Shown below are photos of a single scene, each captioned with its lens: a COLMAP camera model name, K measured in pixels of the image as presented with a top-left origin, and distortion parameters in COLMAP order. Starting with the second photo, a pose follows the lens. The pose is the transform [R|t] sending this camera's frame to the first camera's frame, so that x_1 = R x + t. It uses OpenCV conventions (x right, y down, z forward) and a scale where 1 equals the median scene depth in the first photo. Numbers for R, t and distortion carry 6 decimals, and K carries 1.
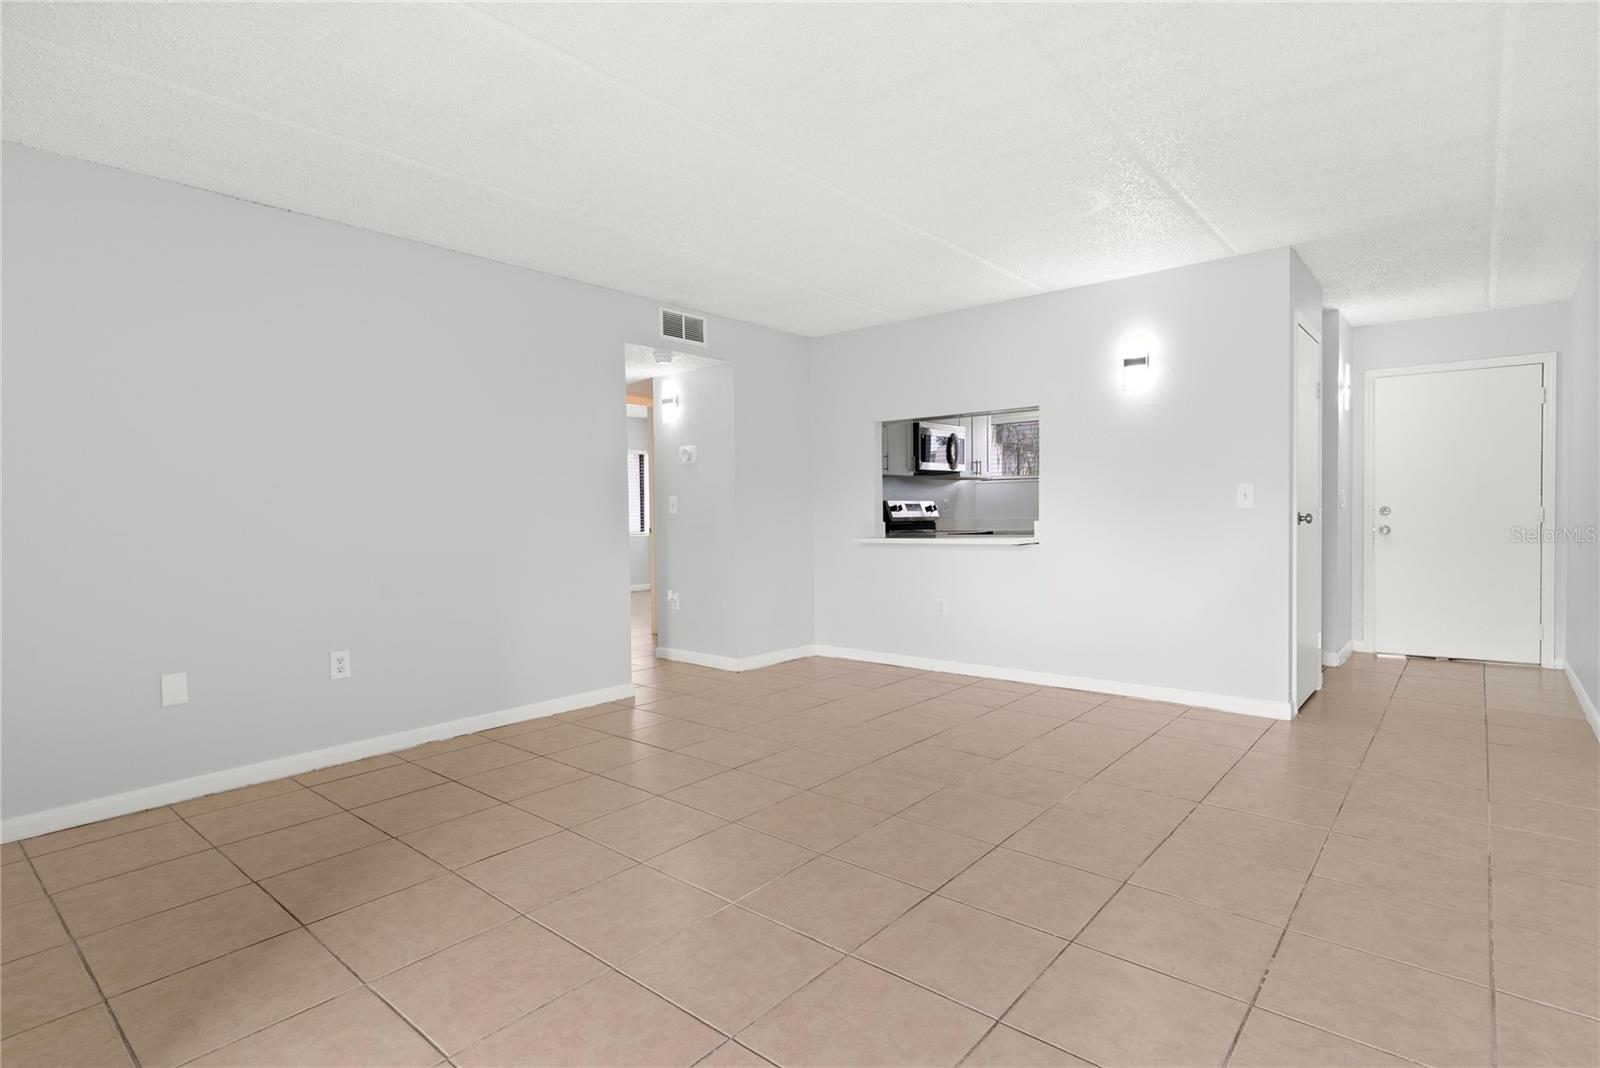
lens RADIAL K [[812.0, 0, 799.9], [0, 812.0, 529.9], [0, 0, 1]] dist [0.002400, -0.000067]
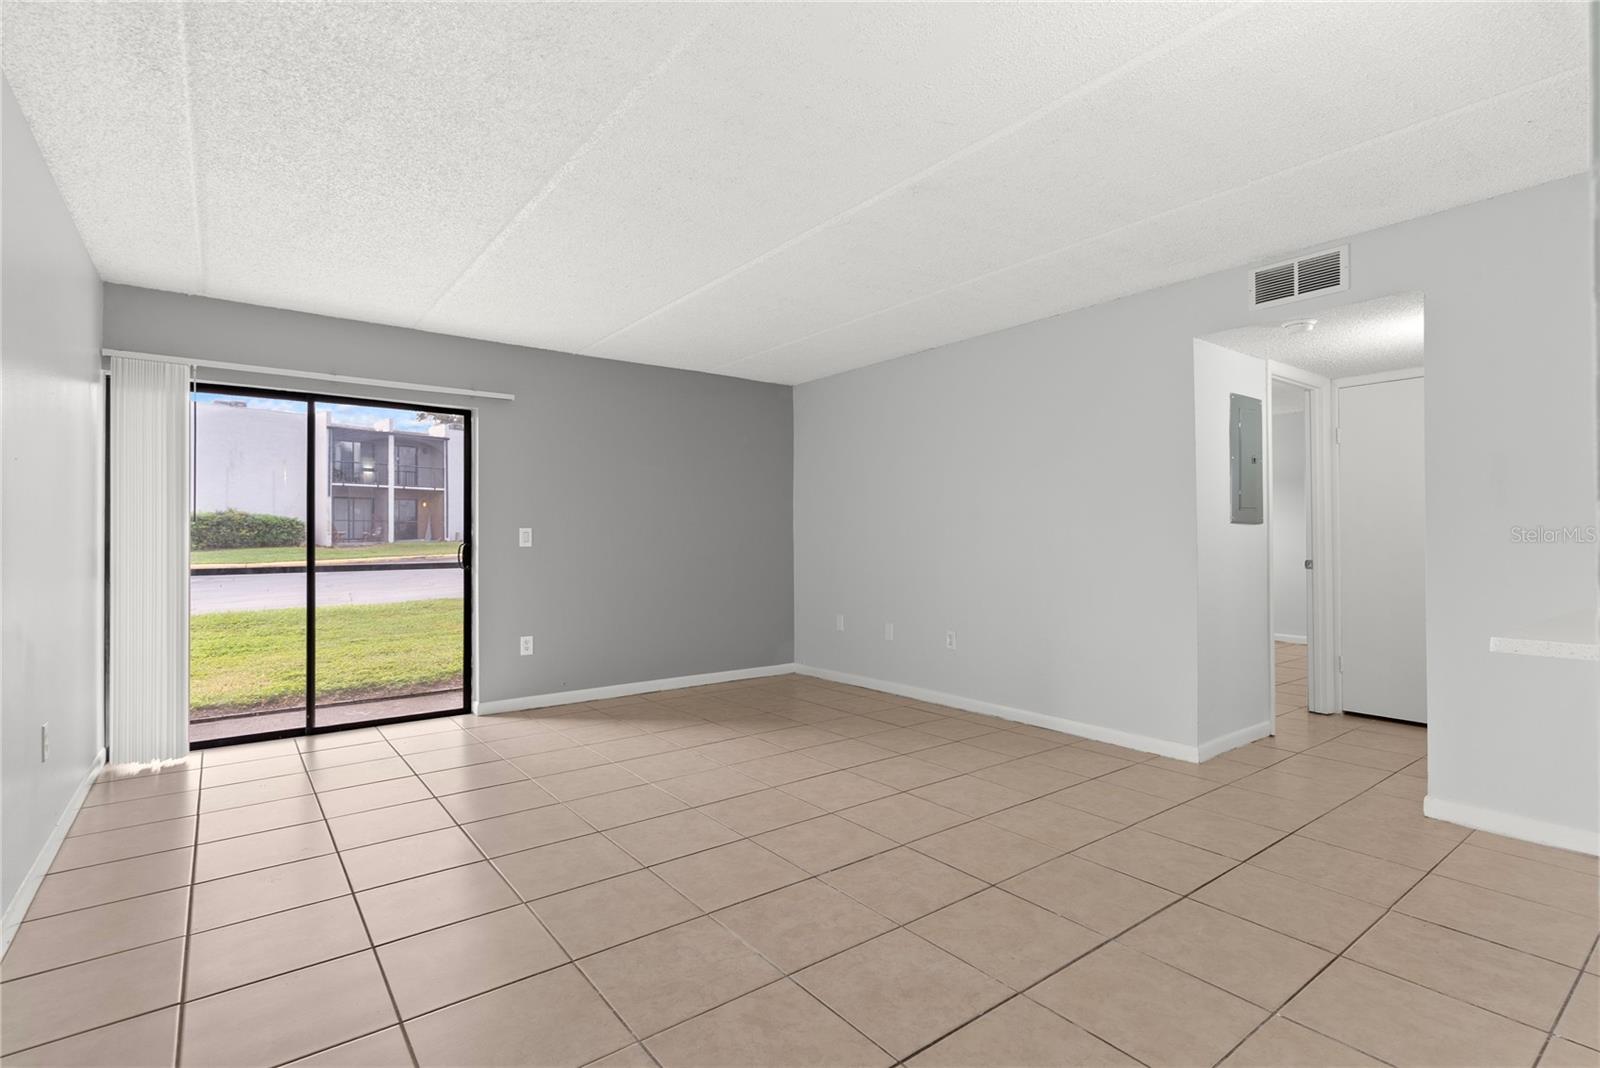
lens RADIAL K [[763.6, 0, 801.0], [0, 763.6, 531.0], [0, 0, 1]] dist [-0.000738, -0.000068]
pose [[-0.217033, 0.002814, -0.976160, 0.629250], [-0.023690, 0.999686, 0.008149, -0.027264], [0.975877, 0.024894, -0.216898, 0.765994]]
